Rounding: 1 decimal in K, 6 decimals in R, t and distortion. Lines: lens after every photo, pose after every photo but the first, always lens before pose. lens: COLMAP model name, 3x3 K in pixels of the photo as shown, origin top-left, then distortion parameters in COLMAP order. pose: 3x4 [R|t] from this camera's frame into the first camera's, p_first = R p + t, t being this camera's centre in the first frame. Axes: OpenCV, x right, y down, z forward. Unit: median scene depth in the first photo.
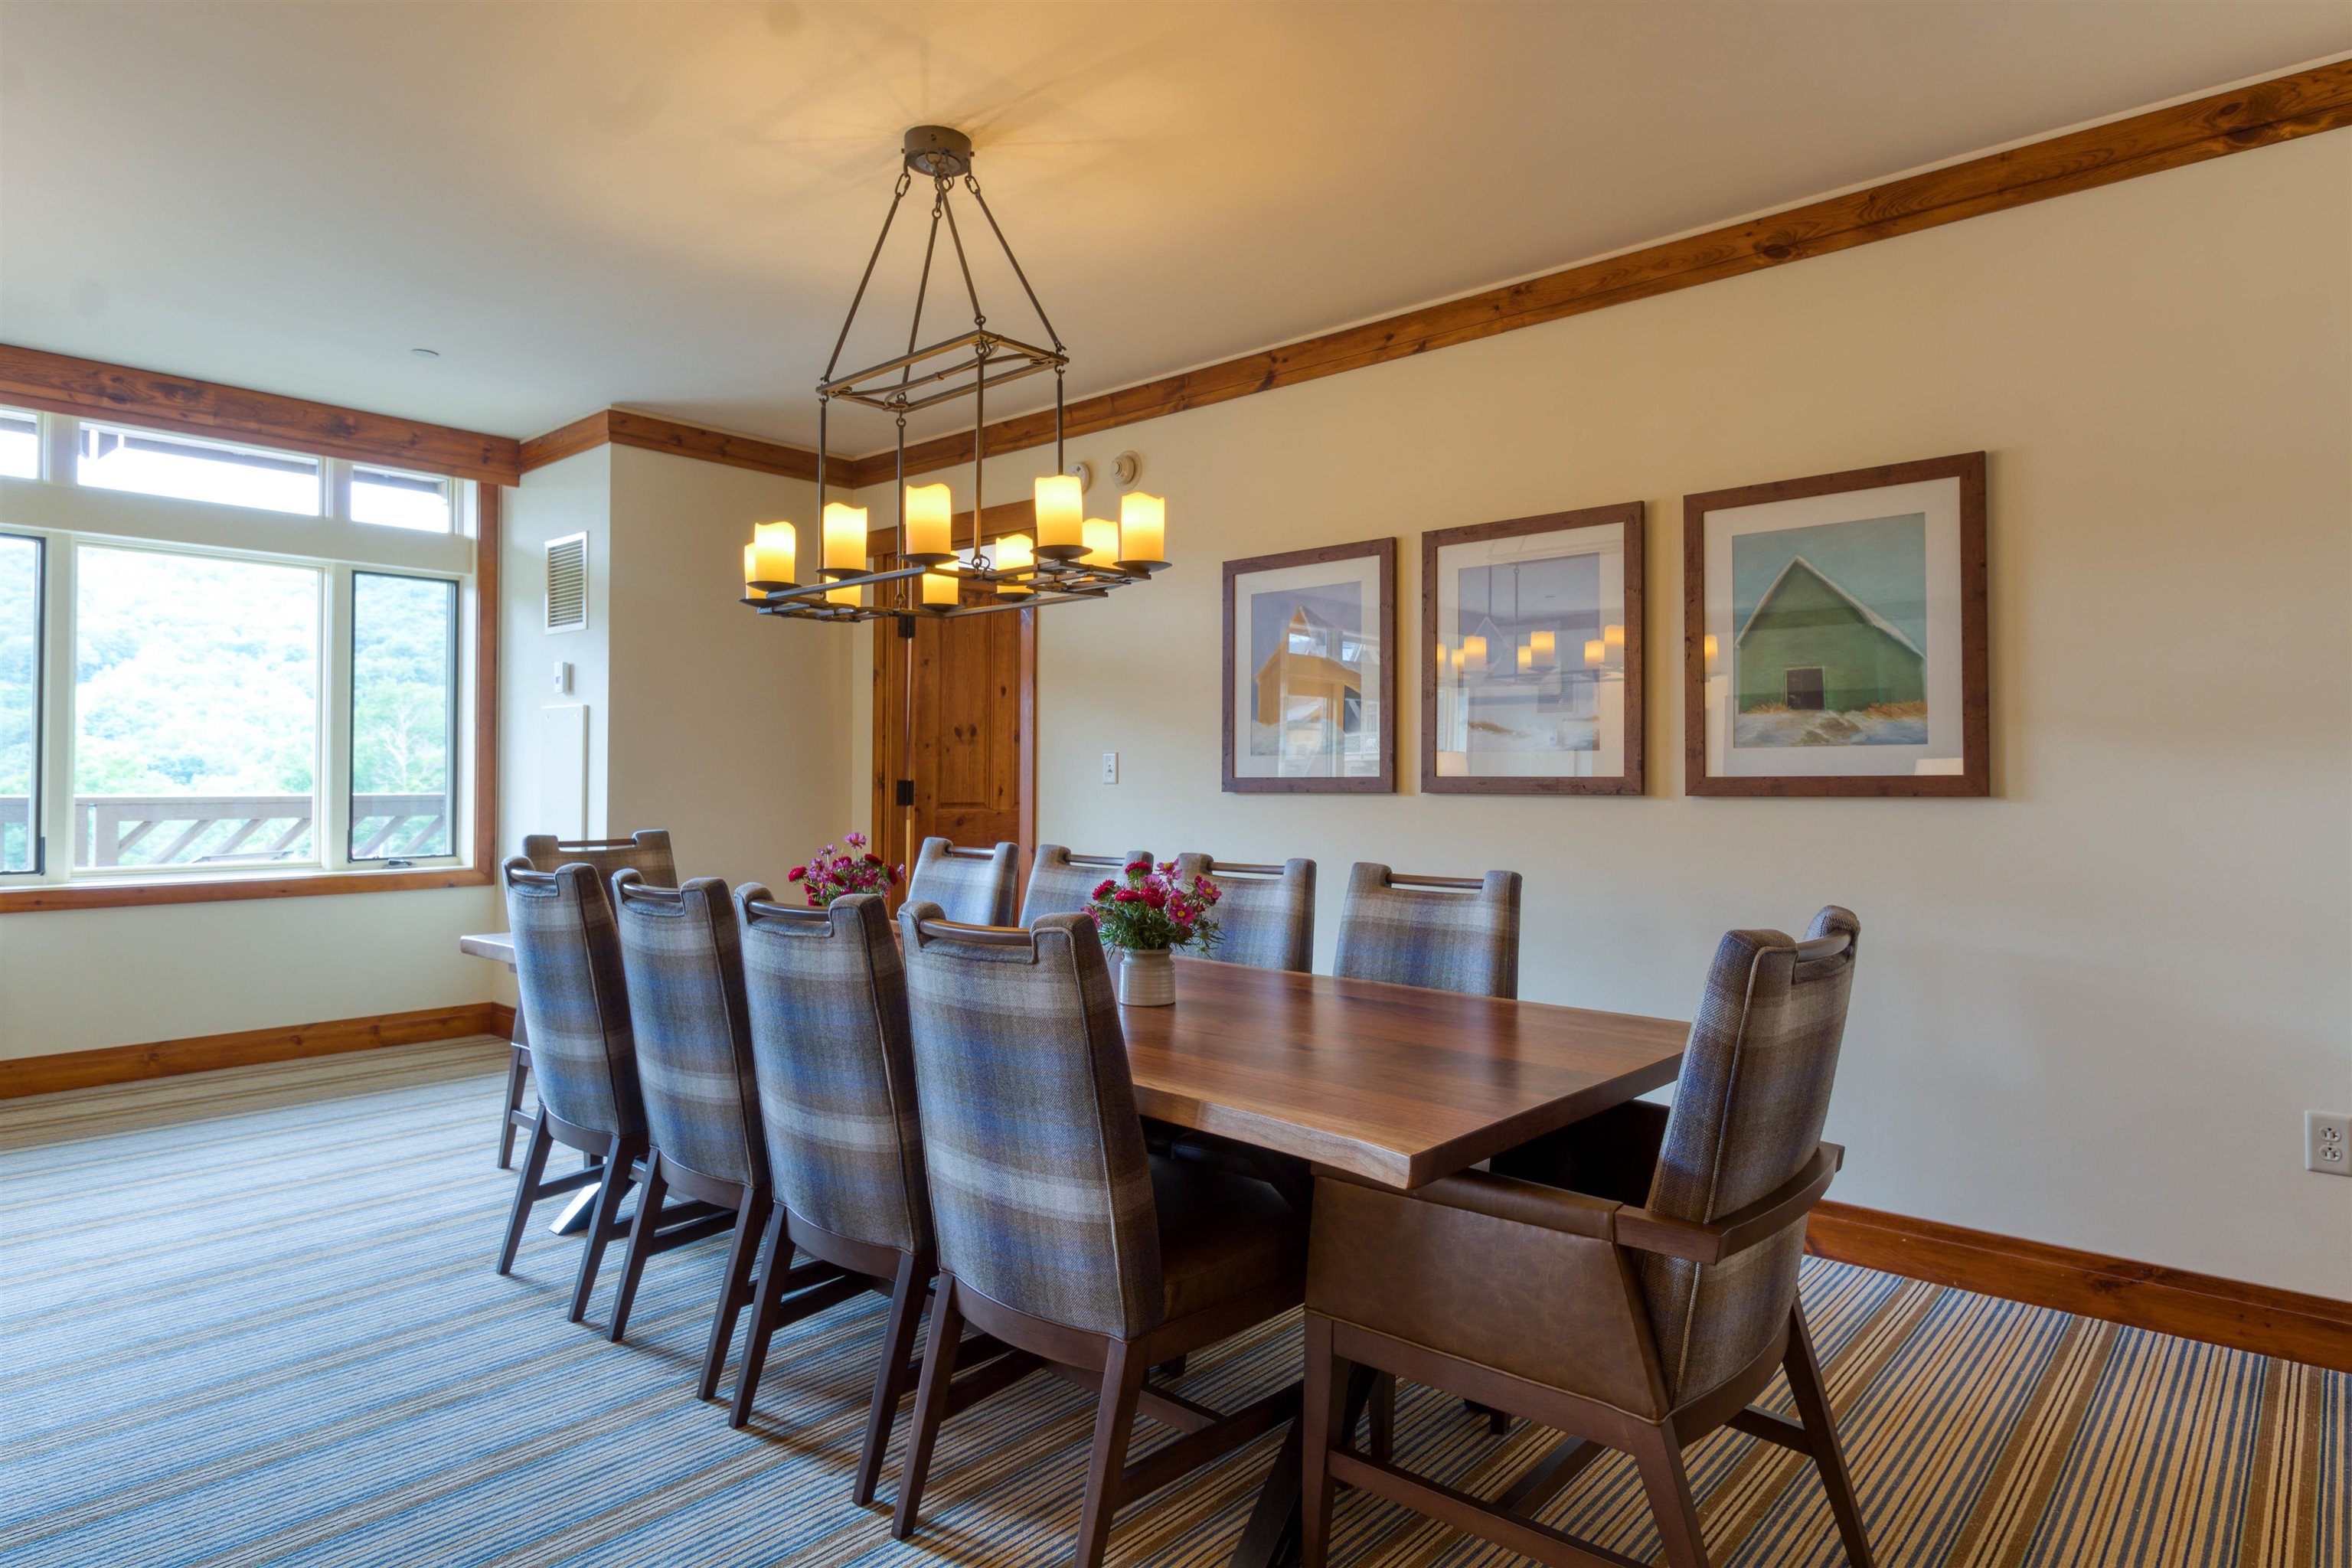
lens RADIAL K [[1316.9, 0, 1146.1], [0, 1316.9, 750.5], [0, 0, 1]] dist [0.006543, -0.003810]
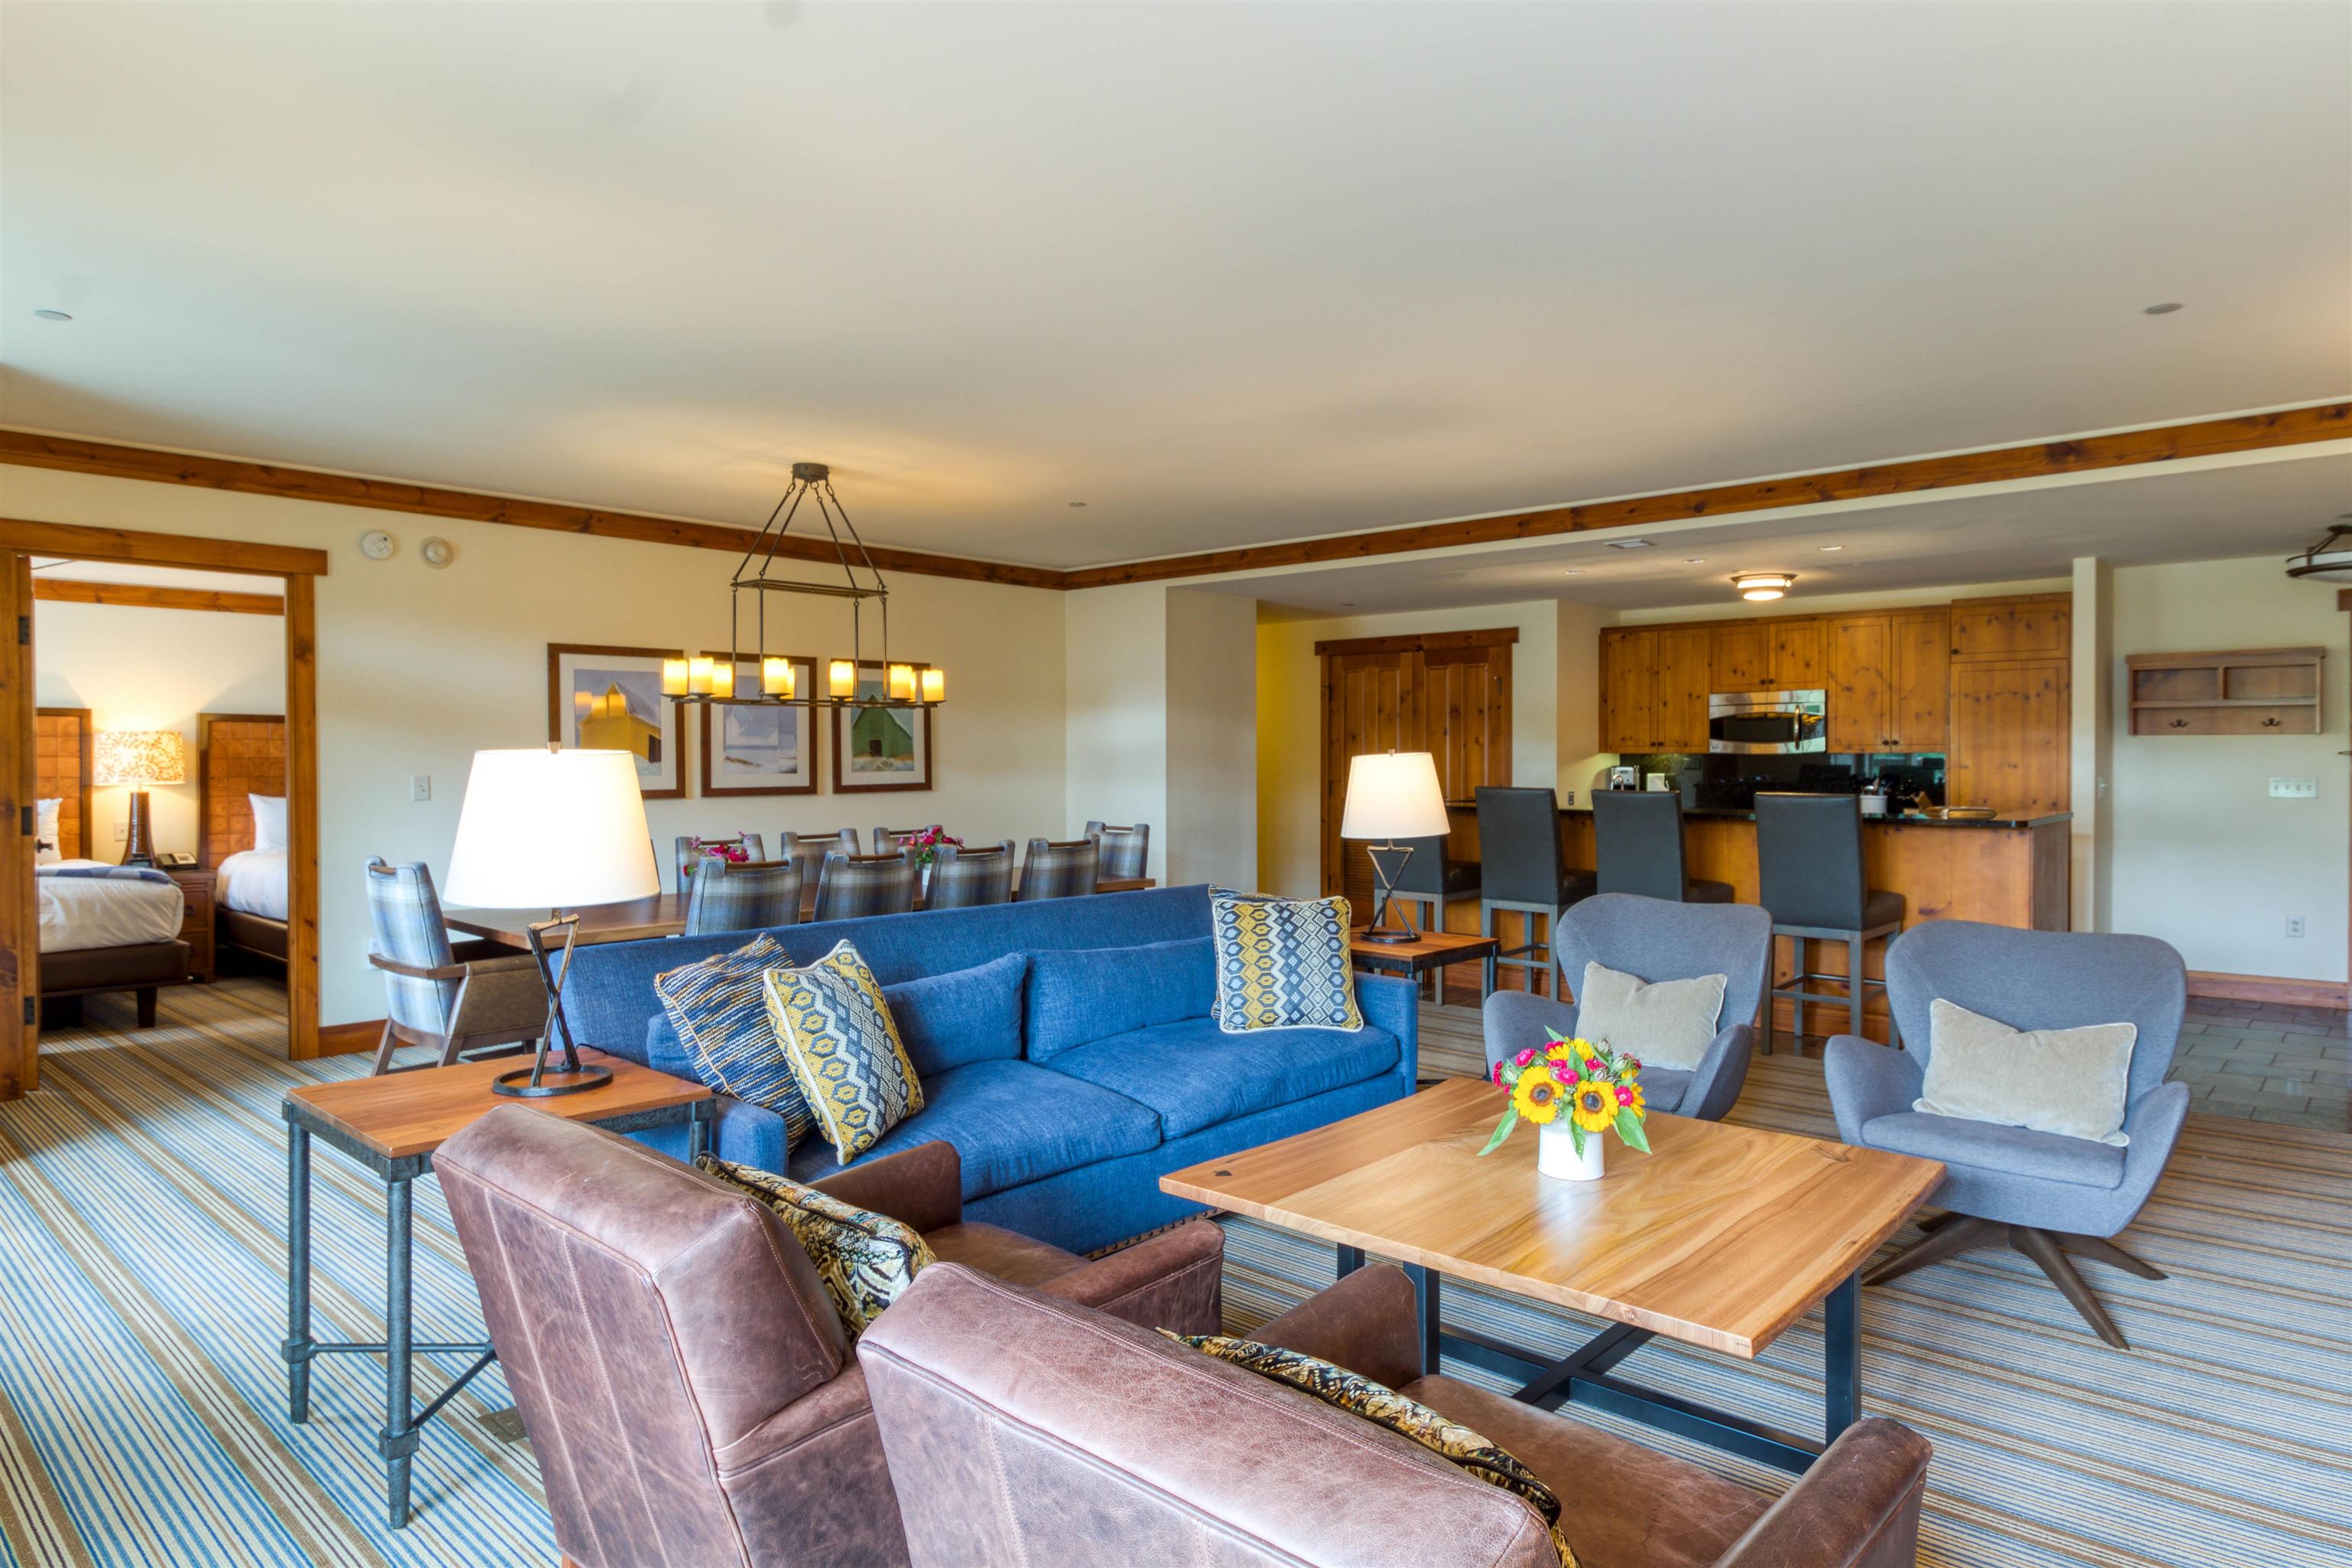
lens RADIAL K [[1384.4, 0, 1172.7], [0, 1384.4, 776.0], [0, 0, 1]] dist [0.008304, -0.007343]
pose [[0.007944, -0.010399, 0.999914, -2.052816], [-0.006318, 0.999925, 0.010449, -0.024867], [-0.999948, -0.006400, 0.007877, 0.432935]]
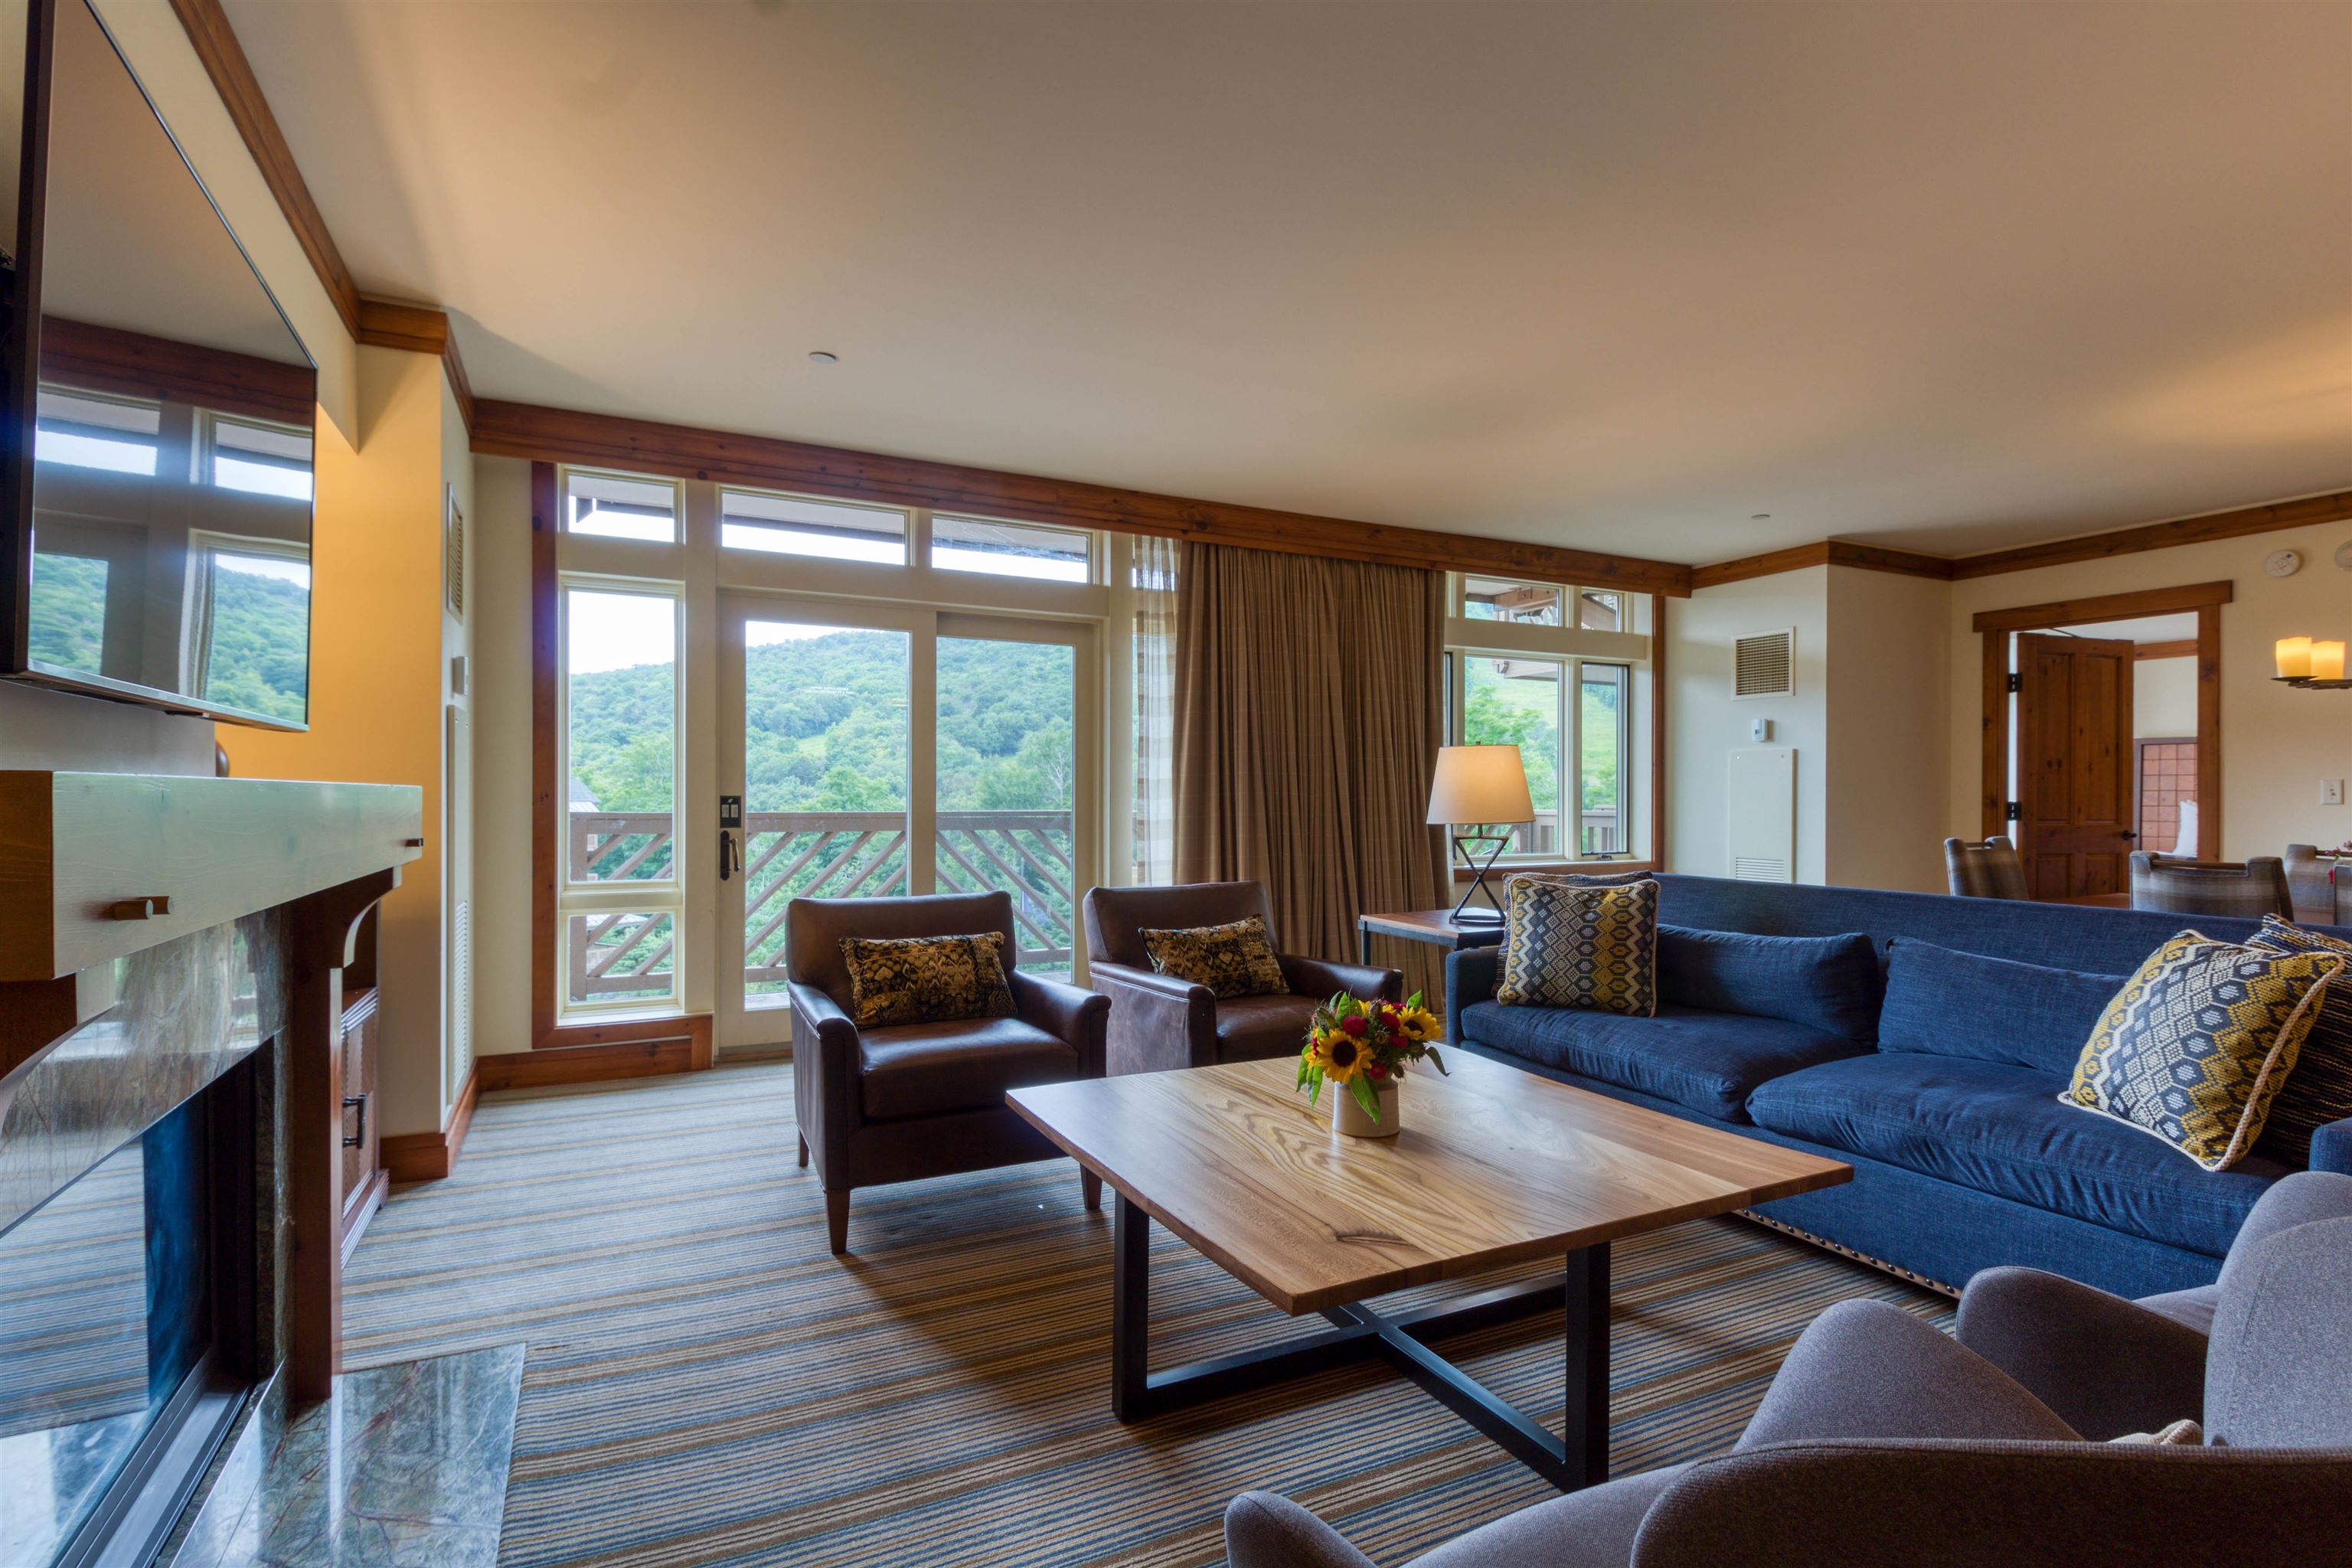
lens RADIAL K [[1092.9, 0, 1207.1], [0, 1092.9, 801.0], [0, 0, 1]] dist [0.010326, -0.002496]
pose [[0.928903, 0.000418, -0.370322, -0.973129], [0.007838, 0.999753, 0.020788, -0.012995], [0.370239, -0.022213, 0.928671, -0.579346]]
